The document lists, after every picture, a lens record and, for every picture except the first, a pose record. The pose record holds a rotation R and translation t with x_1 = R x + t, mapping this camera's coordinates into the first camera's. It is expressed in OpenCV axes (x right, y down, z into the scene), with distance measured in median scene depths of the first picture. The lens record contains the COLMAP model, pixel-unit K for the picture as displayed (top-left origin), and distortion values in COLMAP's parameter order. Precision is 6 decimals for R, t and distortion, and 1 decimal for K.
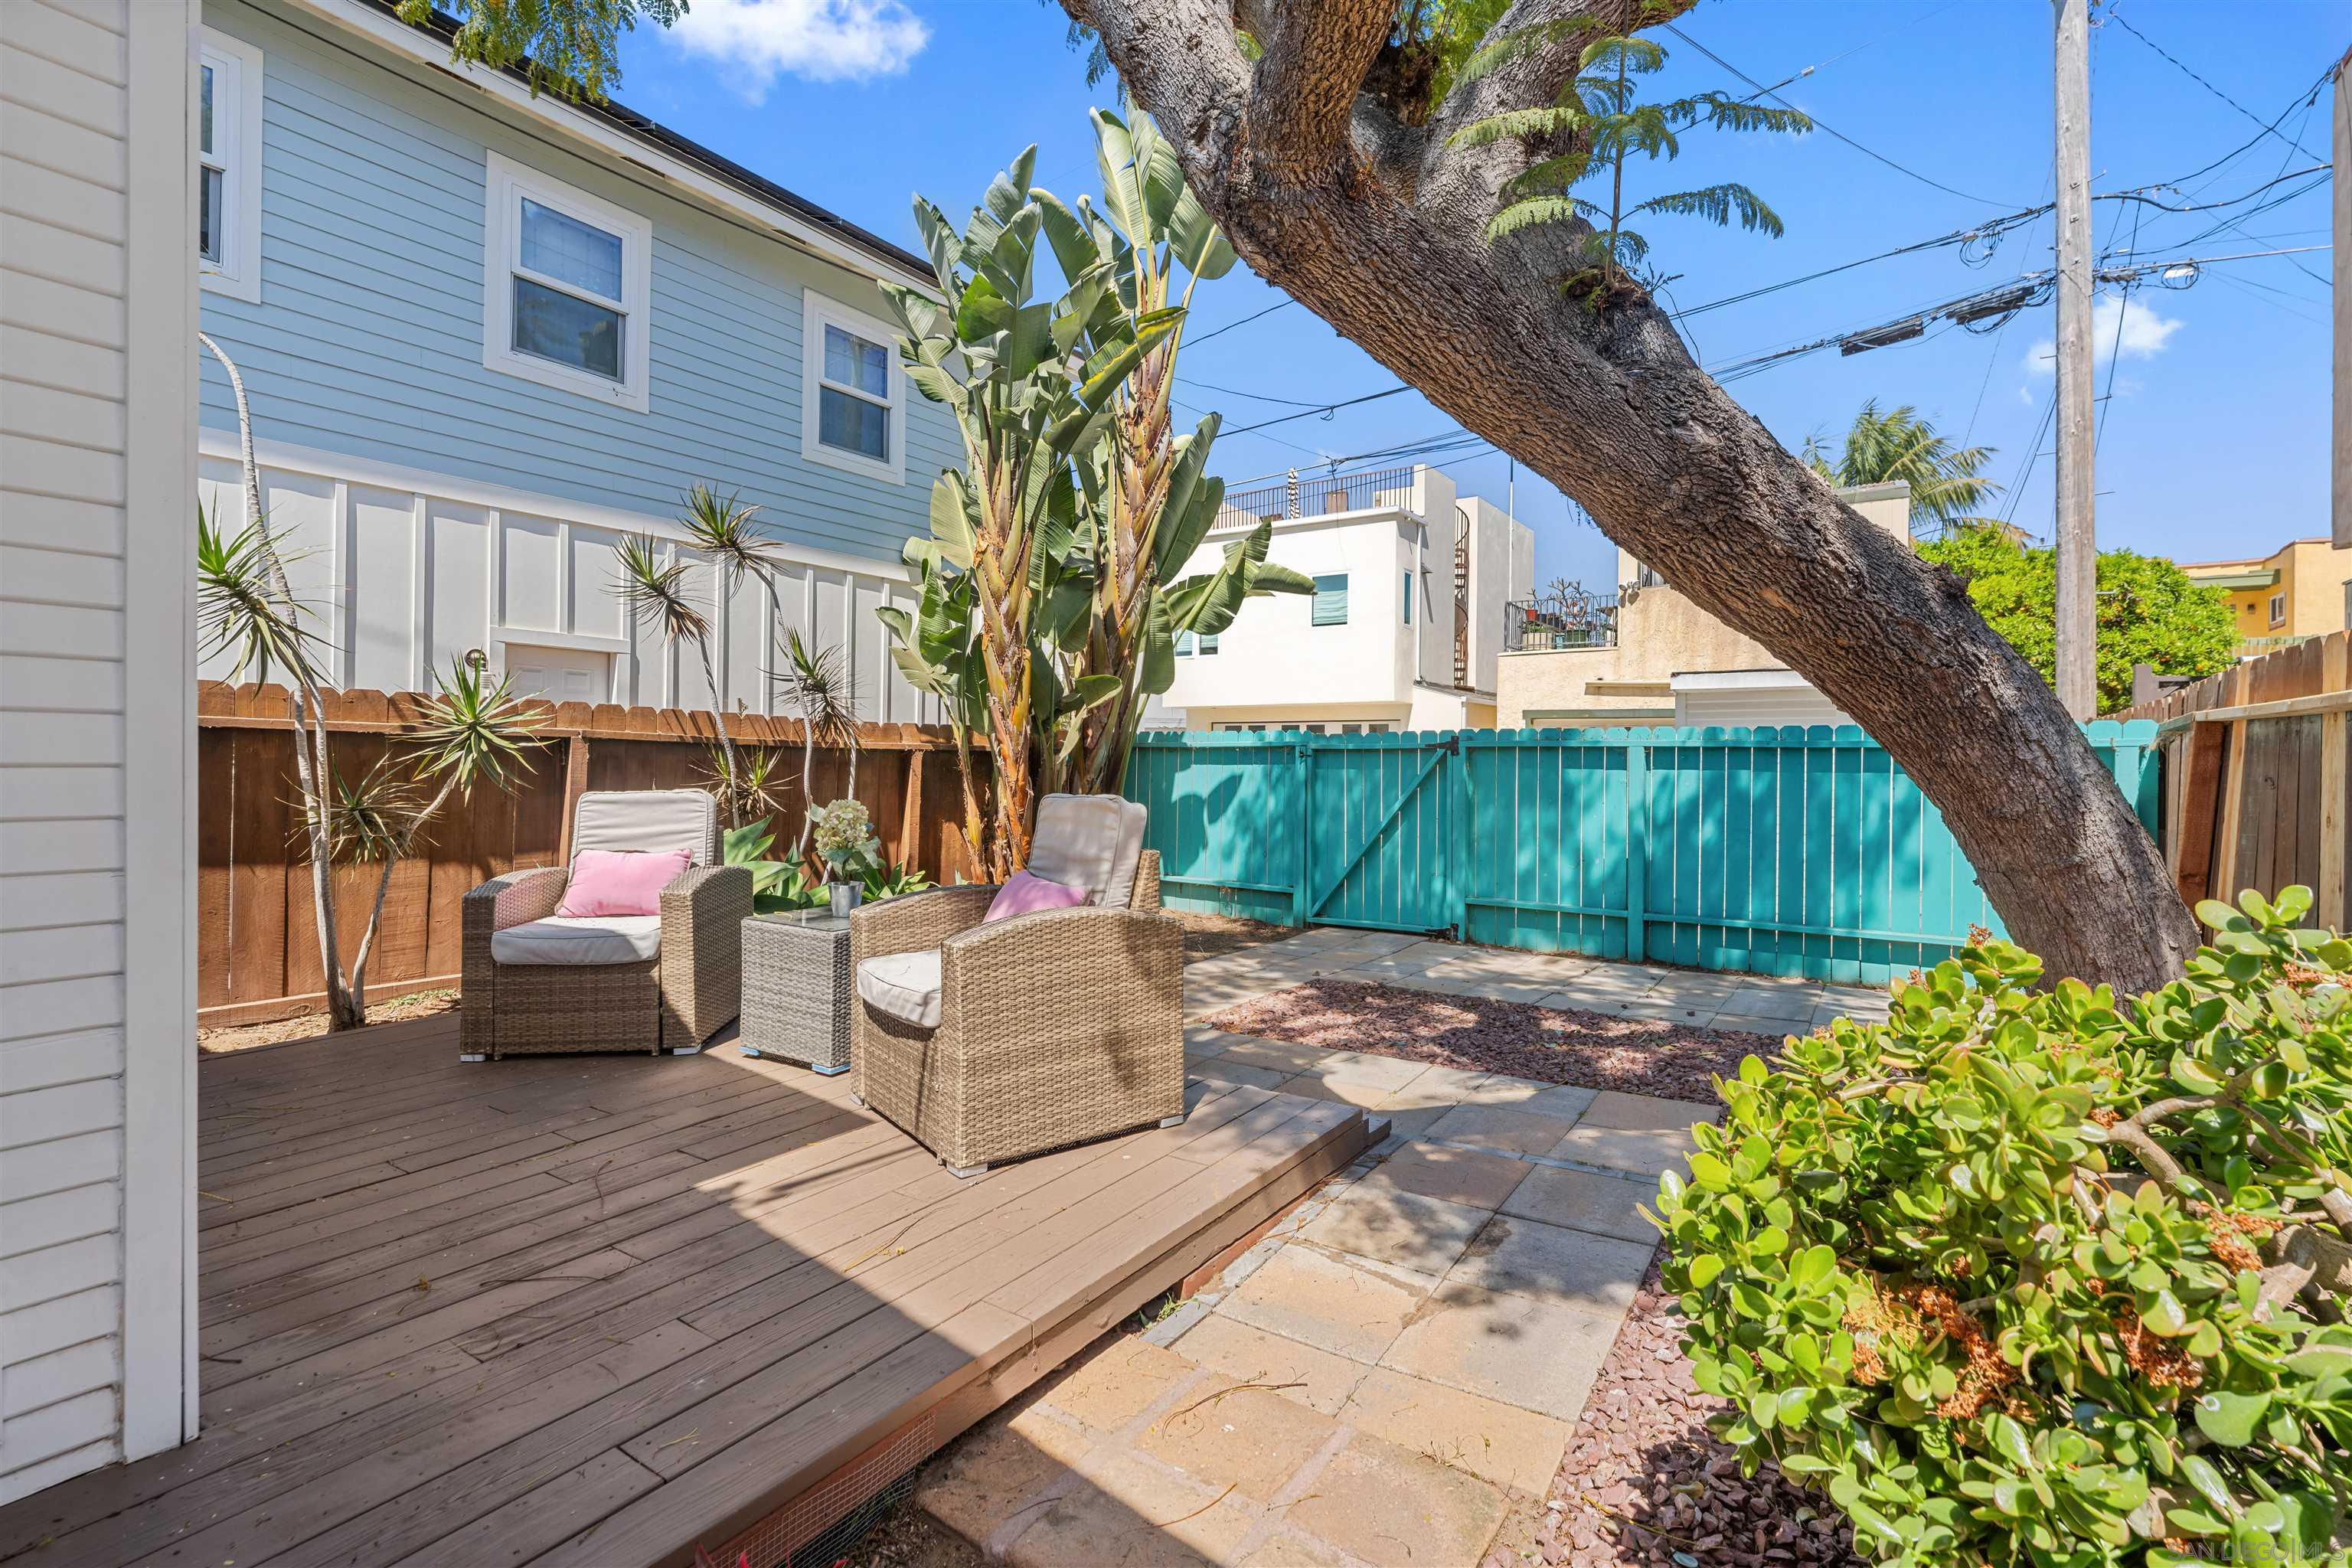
lens RADIAL K [[1053.9, 0, 1112.5], [0, 1053.9, 717.9], [0, 0, 1]] dist [-0.014218, 0.000076]
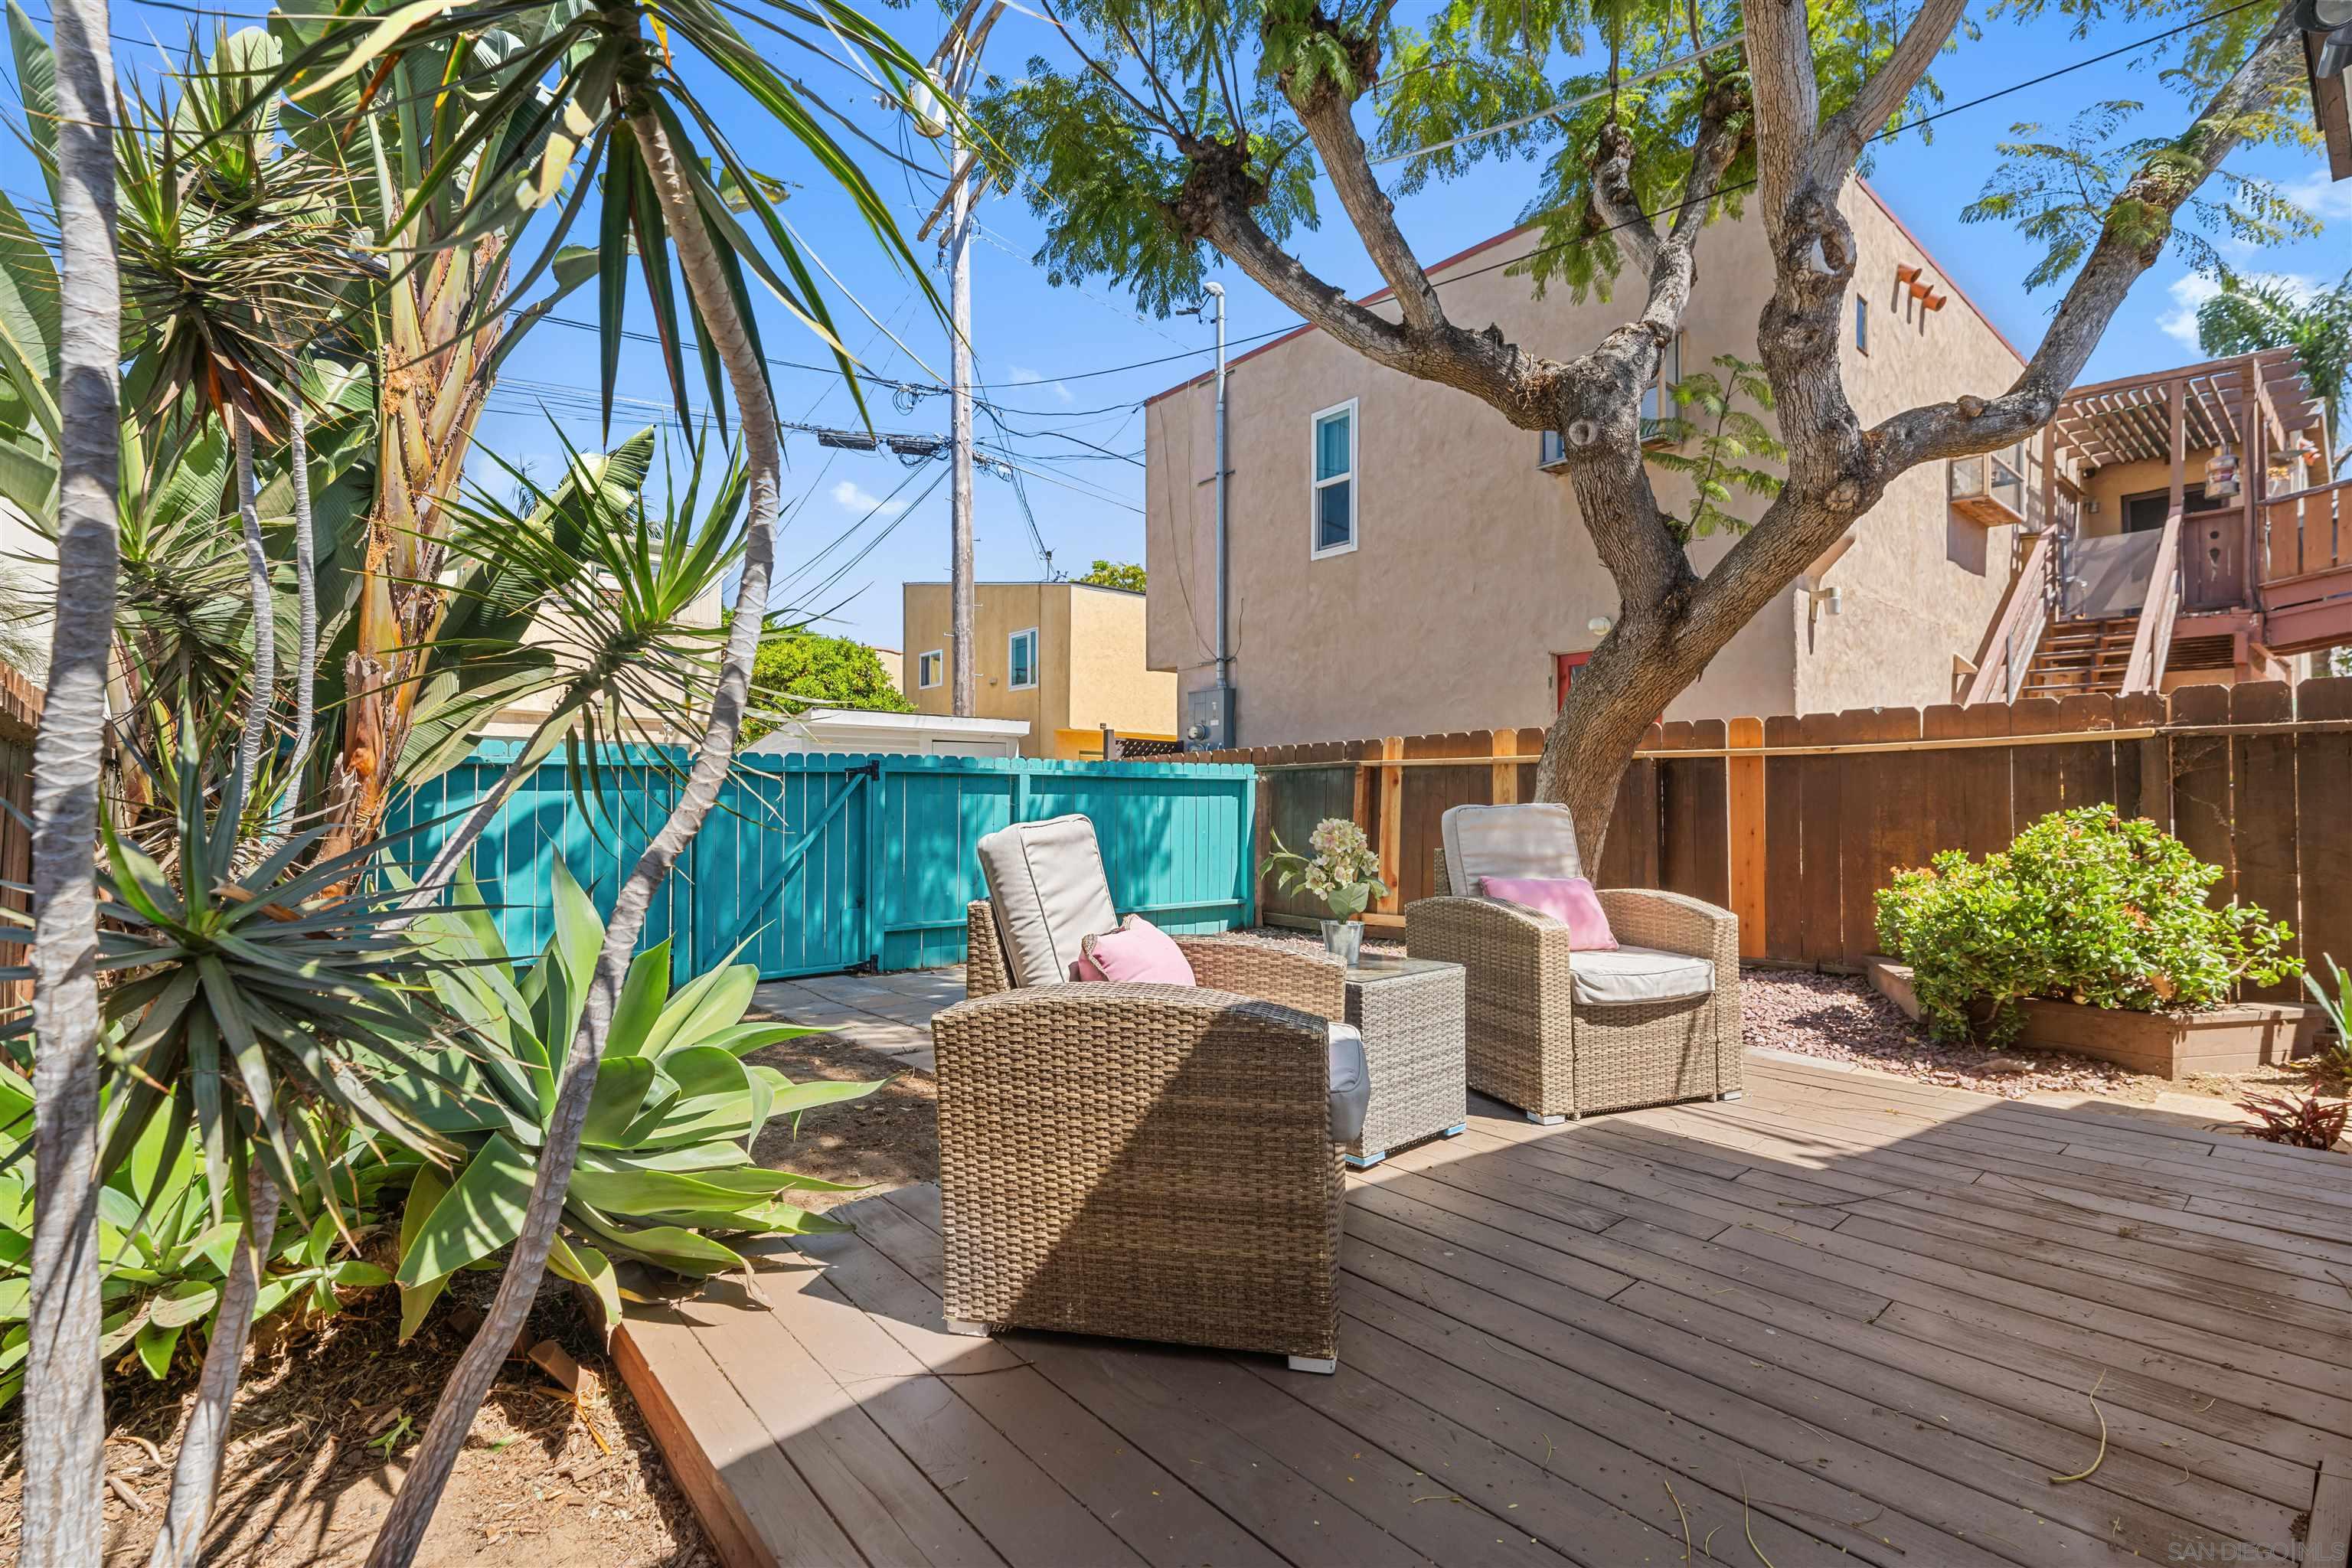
lens RADIAL K [[1053.9, 0, 1211.8], [0, 1053.9, 784.0], [0, 0, 1]] dist [-0.014218, 0.000076]
pose [[0.242790, 0.010419, 0.970023, -0.537241], [-0.033088, 0.999449, -0.002454, 0.030351], [-0.969515, -0.031500, 0.243001, 0.464992]]
